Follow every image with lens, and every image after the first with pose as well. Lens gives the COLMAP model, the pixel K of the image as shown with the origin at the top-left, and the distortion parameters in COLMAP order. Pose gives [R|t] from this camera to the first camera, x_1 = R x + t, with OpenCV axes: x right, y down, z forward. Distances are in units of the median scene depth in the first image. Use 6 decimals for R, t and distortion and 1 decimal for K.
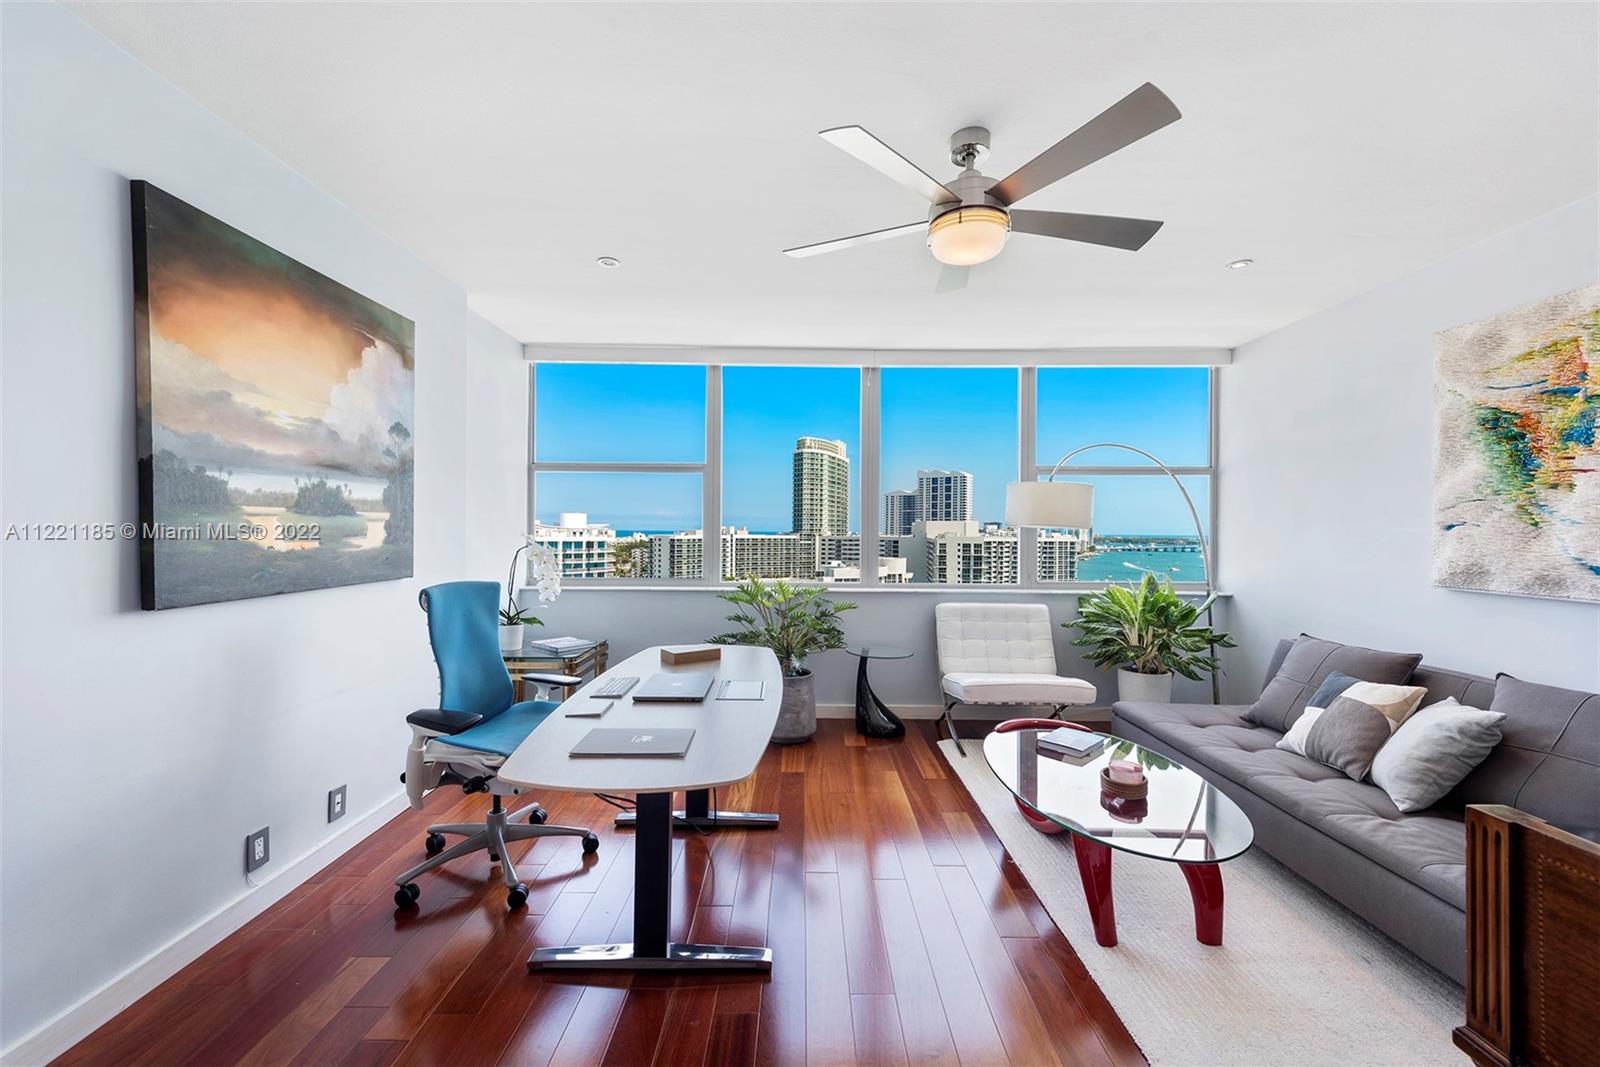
lens RADIAL K [[627.3, 0, 802.6], [0, 627.3, 528.8], [0, 0, 1]] dist [0.014757, -0.004489]
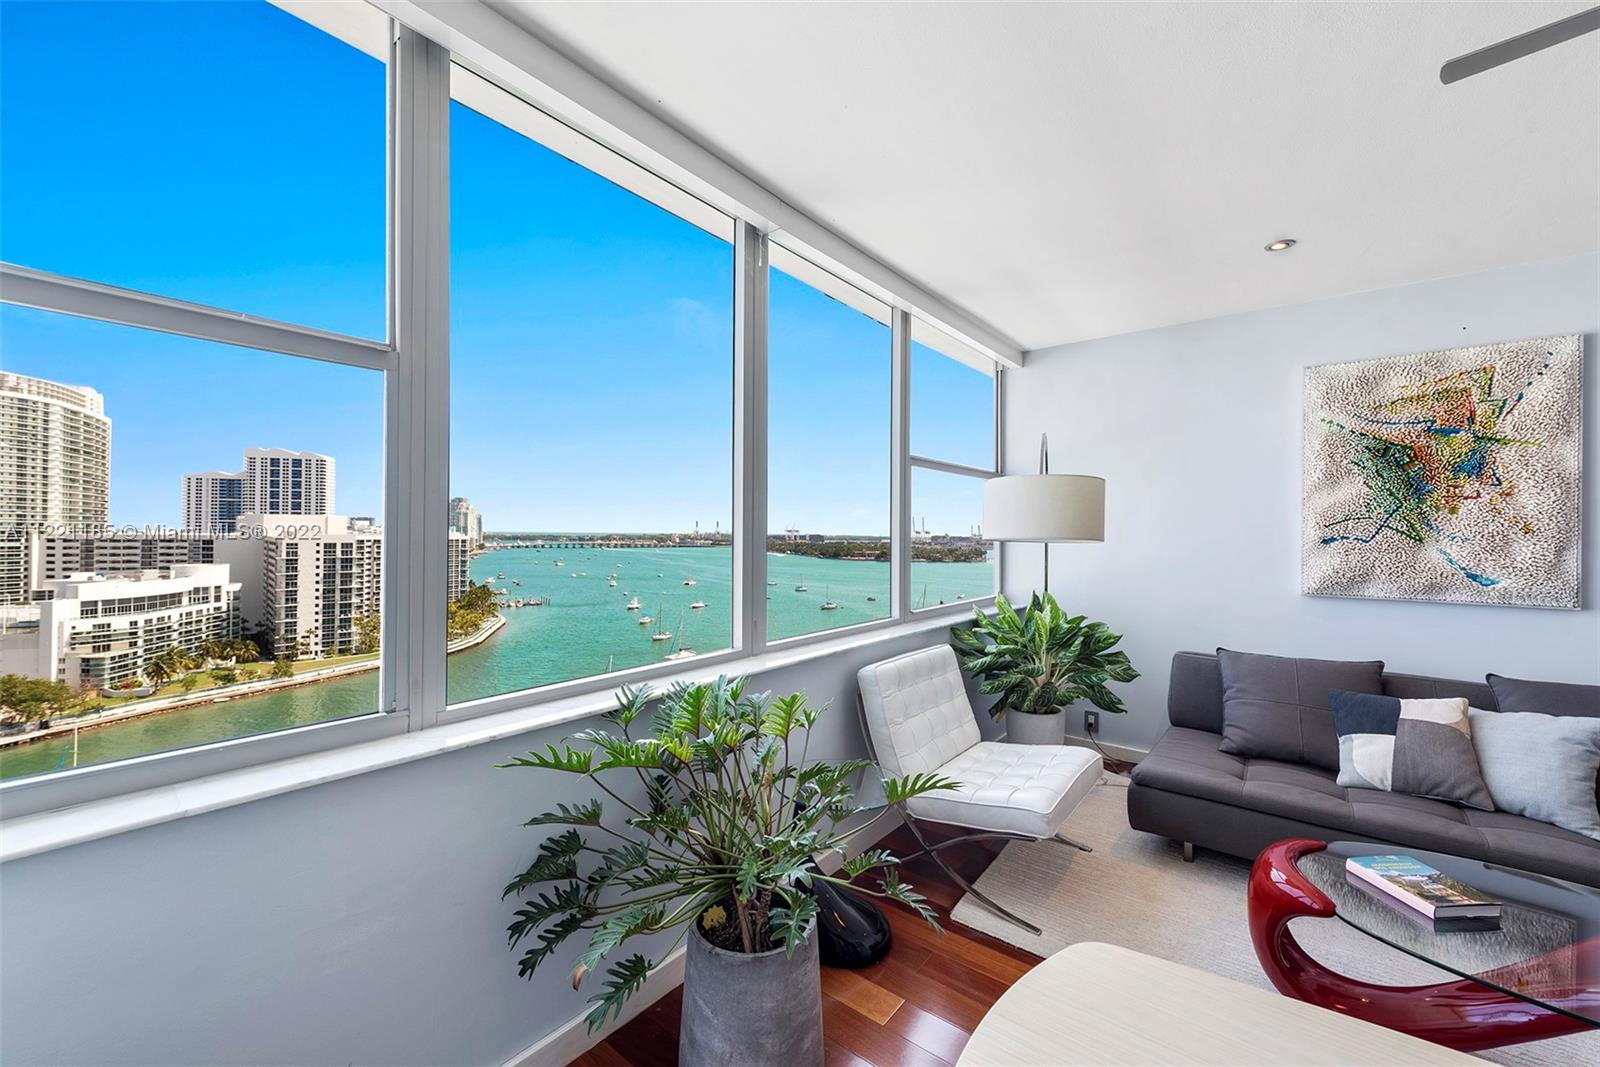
lens RADIAL K [[627.3, 0, 802.6], [0, 627.3, 528.8], [0, 0, 1]] dist [0.014757, -0.004489]
pose [[0.615543, 0.003679, 0.788095, -0.275290], [-0.007355, 0.999972, 0.001076, -0.011447], [-0.788069, -0.006459, 0.615553, 0.650108]]
